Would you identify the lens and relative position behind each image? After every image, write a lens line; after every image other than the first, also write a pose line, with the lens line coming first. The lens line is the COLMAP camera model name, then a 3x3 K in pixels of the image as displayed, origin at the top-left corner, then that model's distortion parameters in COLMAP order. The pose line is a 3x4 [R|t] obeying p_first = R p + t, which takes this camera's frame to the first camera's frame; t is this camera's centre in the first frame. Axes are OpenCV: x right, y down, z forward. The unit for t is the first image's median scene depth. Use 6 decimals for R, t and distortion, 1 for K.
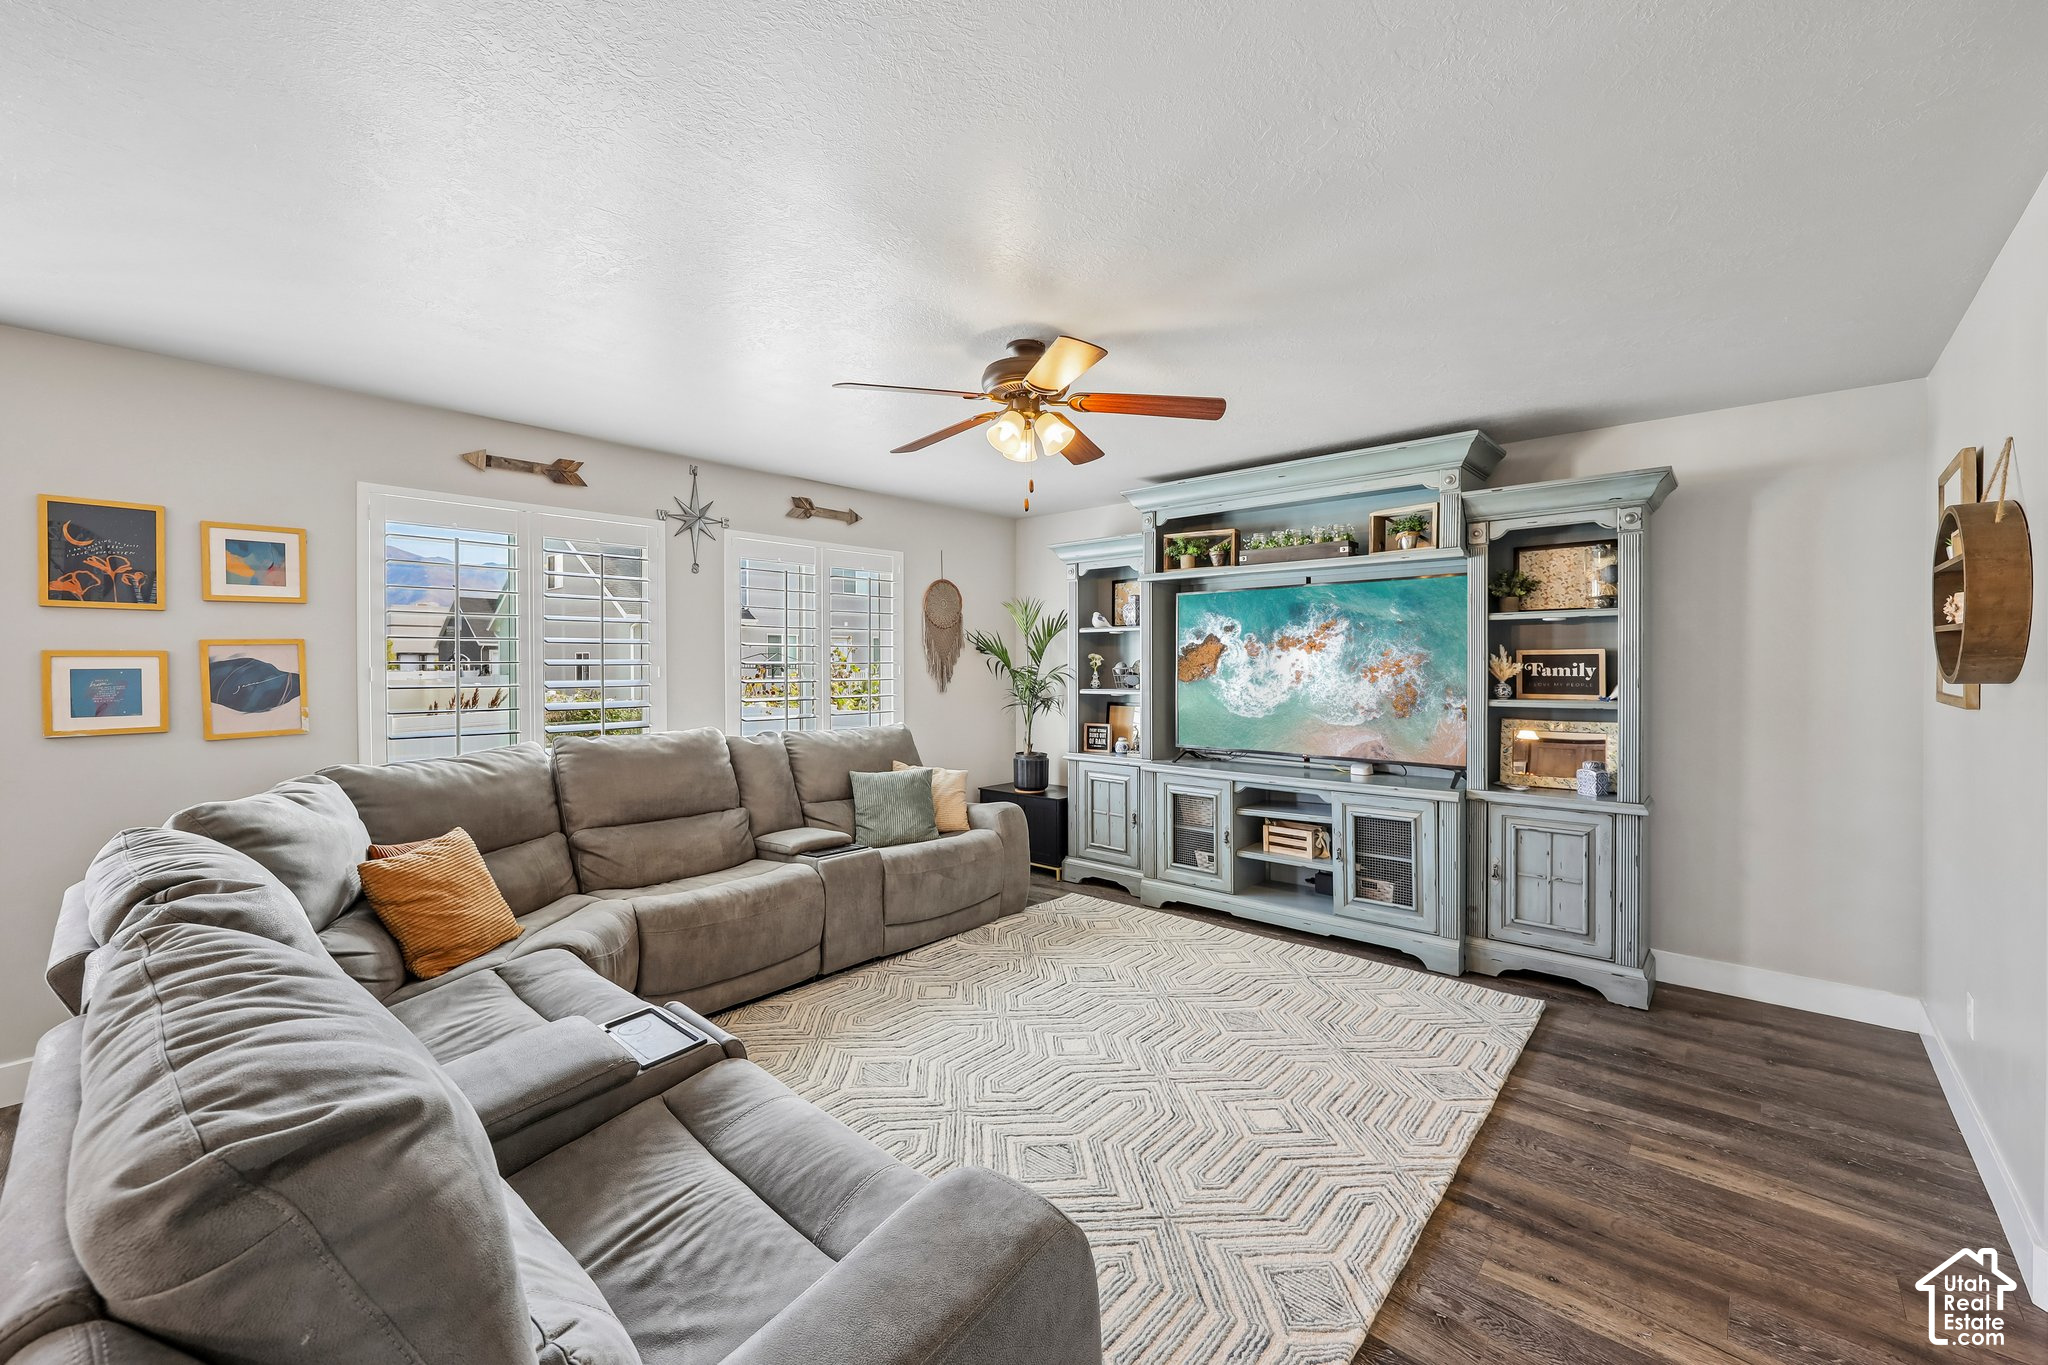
lens RADIAL K [[827.2, 0, 1025.1], [0, 827.2, 670.7], [0, 0, 1]] dist [-0.002685, 0.001427]
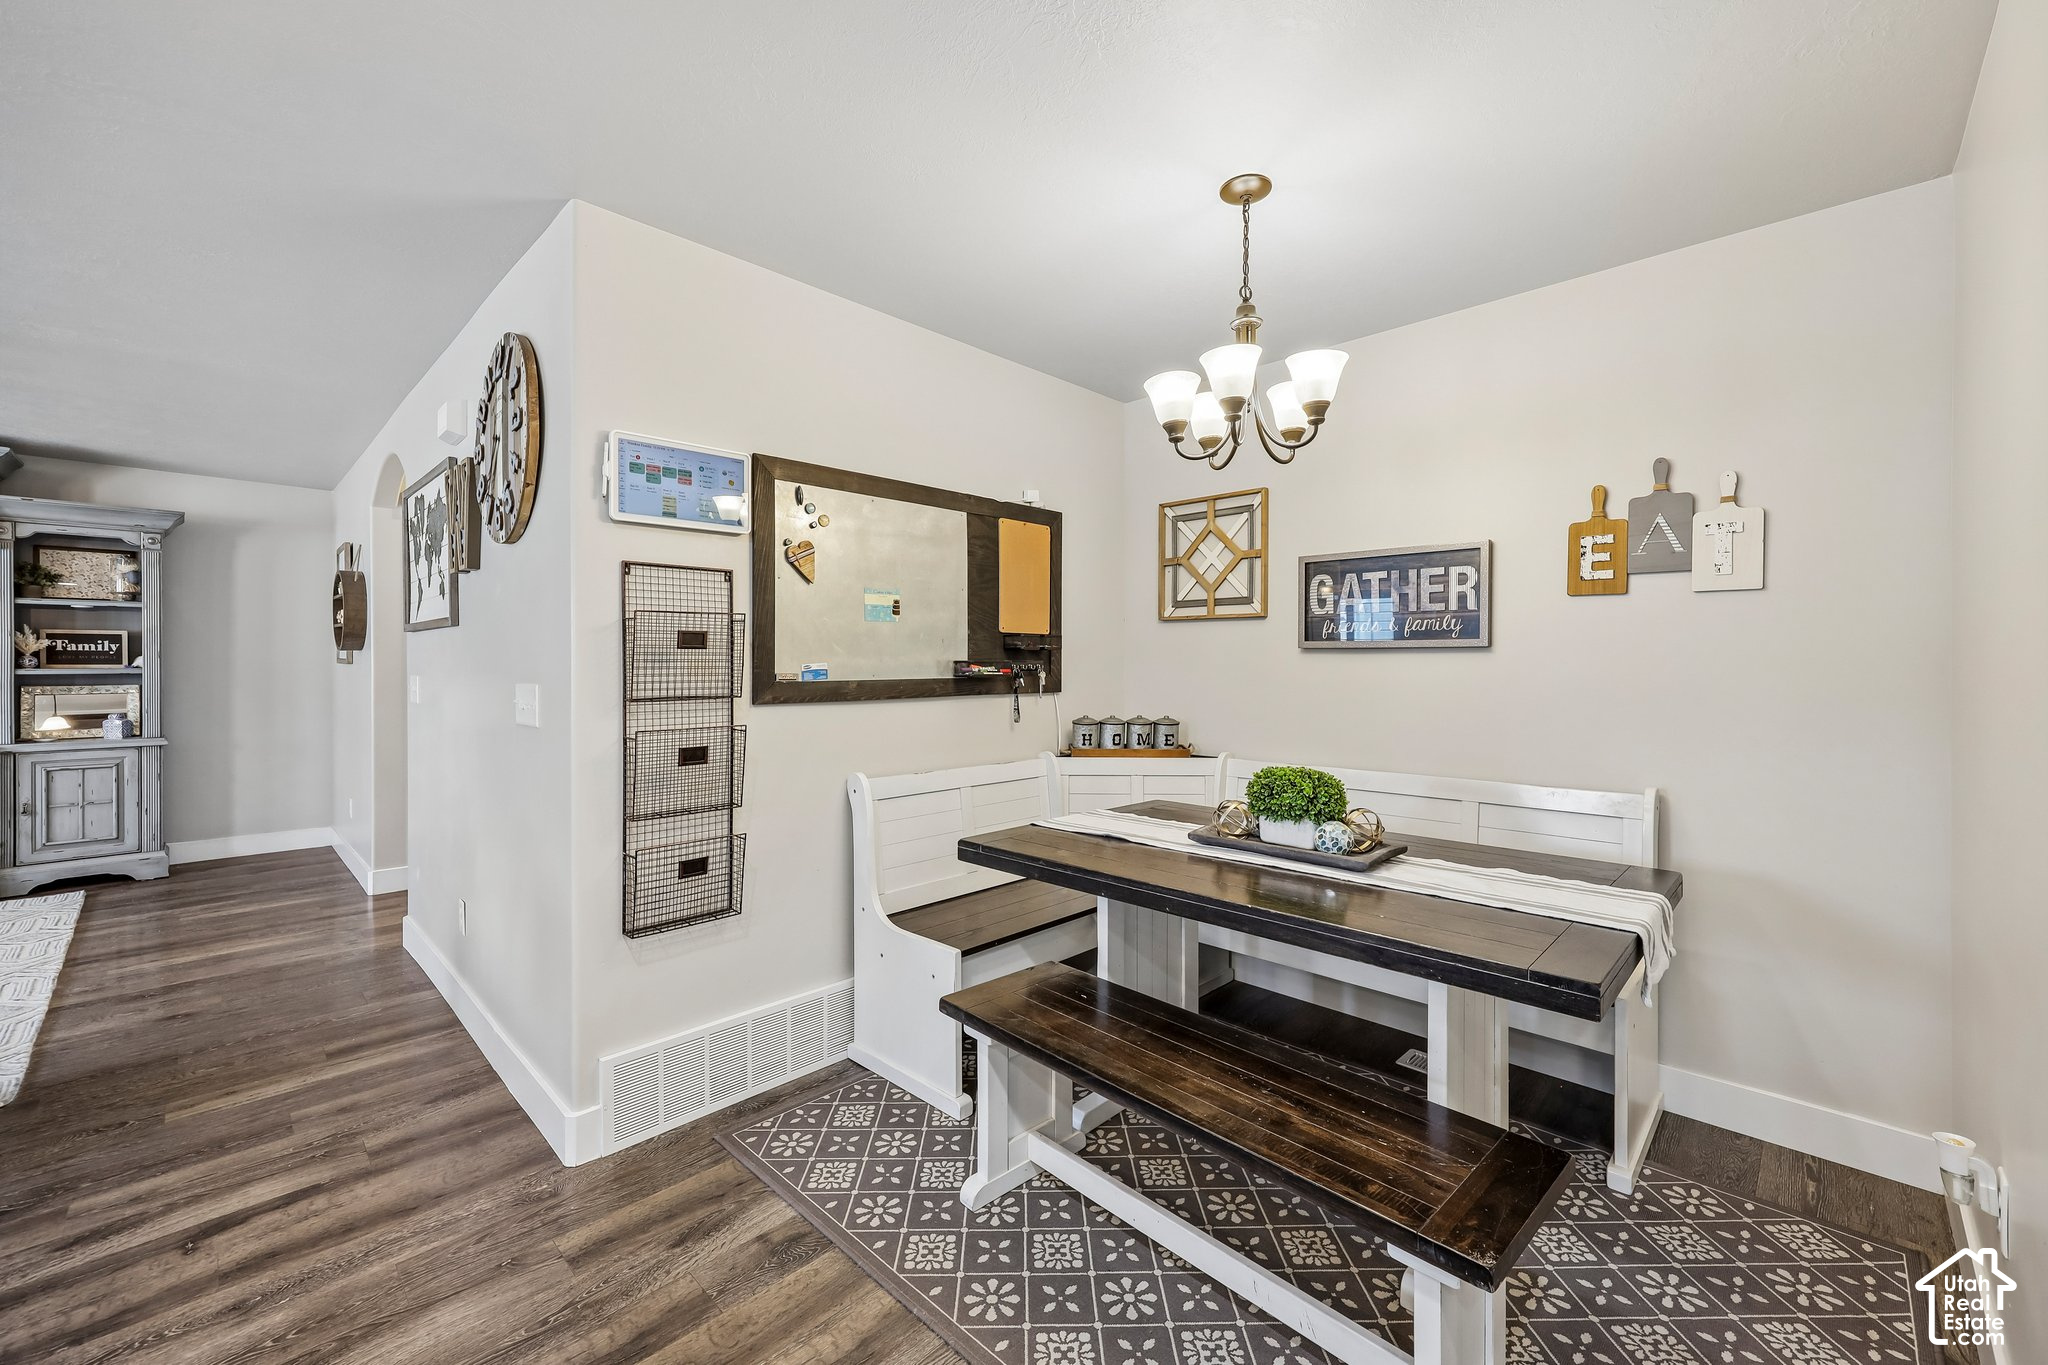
lens RADIAL K [[827.2, 0, 1015.3], [0, 827.2, 669.1], [0, 0, 1]] dist [-0.002685, 0.001427]
pose [[0.061913, -0.006544, 0.998060, -0.582381], [0.003910, 0.999972, 0.006314, 0.034908], [-0.998074, 0.003511, 0.061936, -0.562078]]
